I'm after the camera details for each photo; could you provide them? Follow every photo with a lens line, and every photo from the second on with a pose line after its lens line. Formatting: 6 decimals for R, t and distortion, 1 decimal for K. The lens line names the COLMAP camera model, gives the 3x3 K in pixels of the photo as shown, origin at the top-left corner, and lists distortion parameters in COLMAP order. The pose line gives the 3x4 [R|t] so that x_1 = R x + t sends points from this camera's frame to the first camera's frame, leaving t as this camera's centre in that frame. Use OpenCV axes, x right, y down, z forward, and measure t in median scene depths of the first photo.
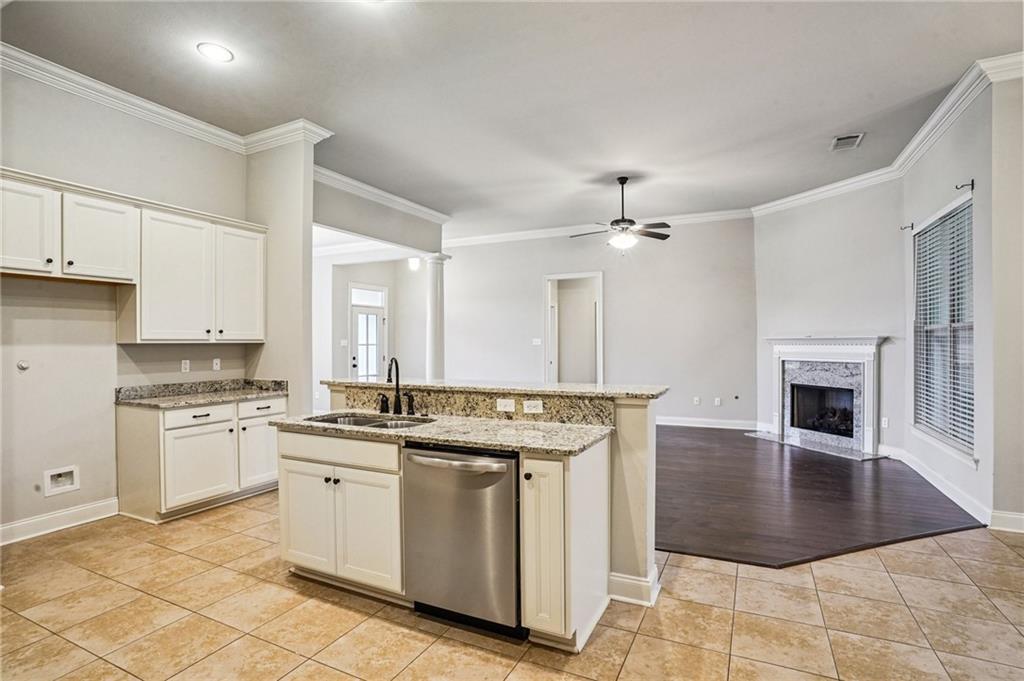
lens RADIAL K [[493.5, 0, 520.2], [0, 493.5, 340.6], [0, 0, 1]] dist [-0.046777, 0.000904]
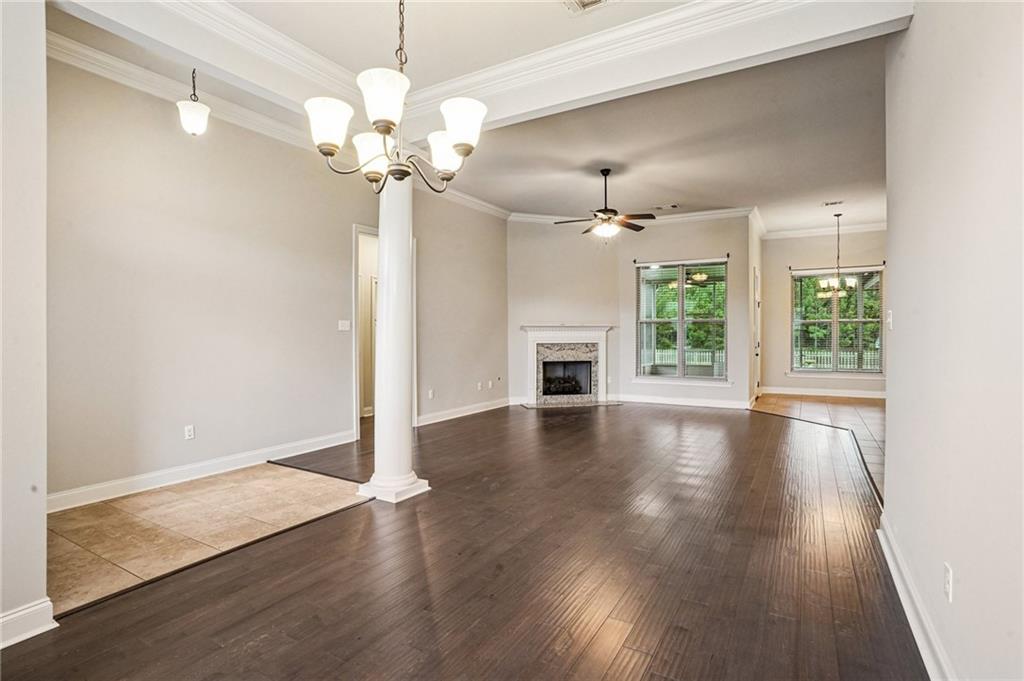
lens RADIAL K [[493.5, 0, 520.2], [0, 493.5, 340.6], [0, 0, 1]] dist [-0.046777, 0.000904]
pose [[0.088191, -0.011858, 0.996033, -0.842175], [0.003238, 0.999927, 0.011617, 0.020535], [-0.996098, 0.002200, 0.088223, 1.084956]]
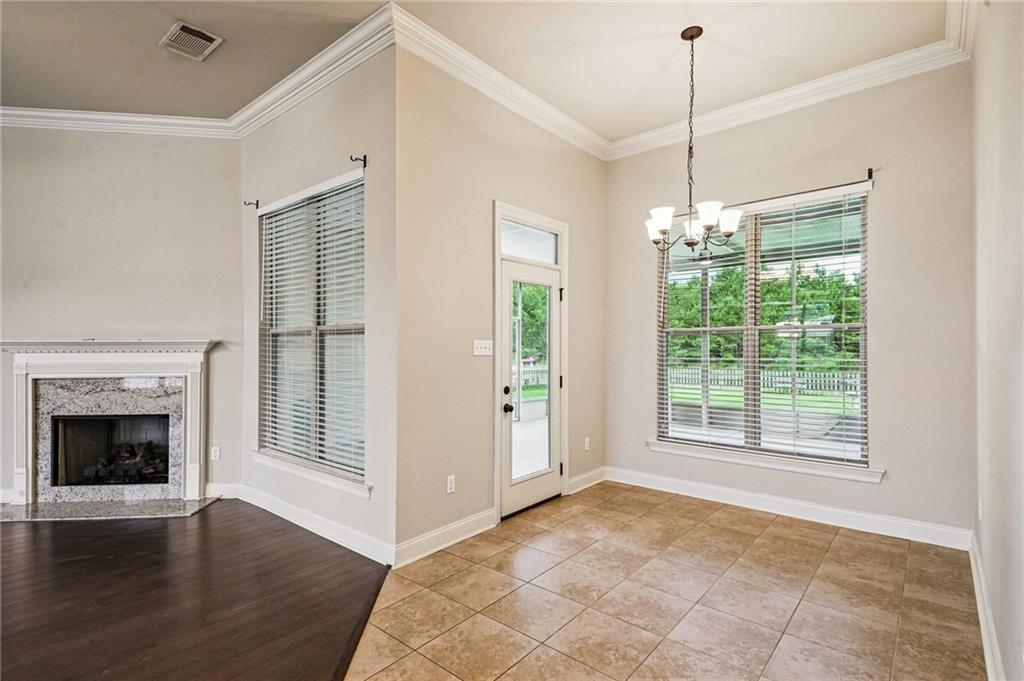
lens RADIAL K [[493.3, 0, 512.9], [0, 493.3, 343.8], [0, 0, 1]] dist [0.023099, 0.000223]
pose [[0.256734, 0.005154, 0.966468, 0.106424], [-0.000946, 0.999987, -0.005082, -0.000076], [-0.966482, 0.000390, 0.256735, 0.317536]]
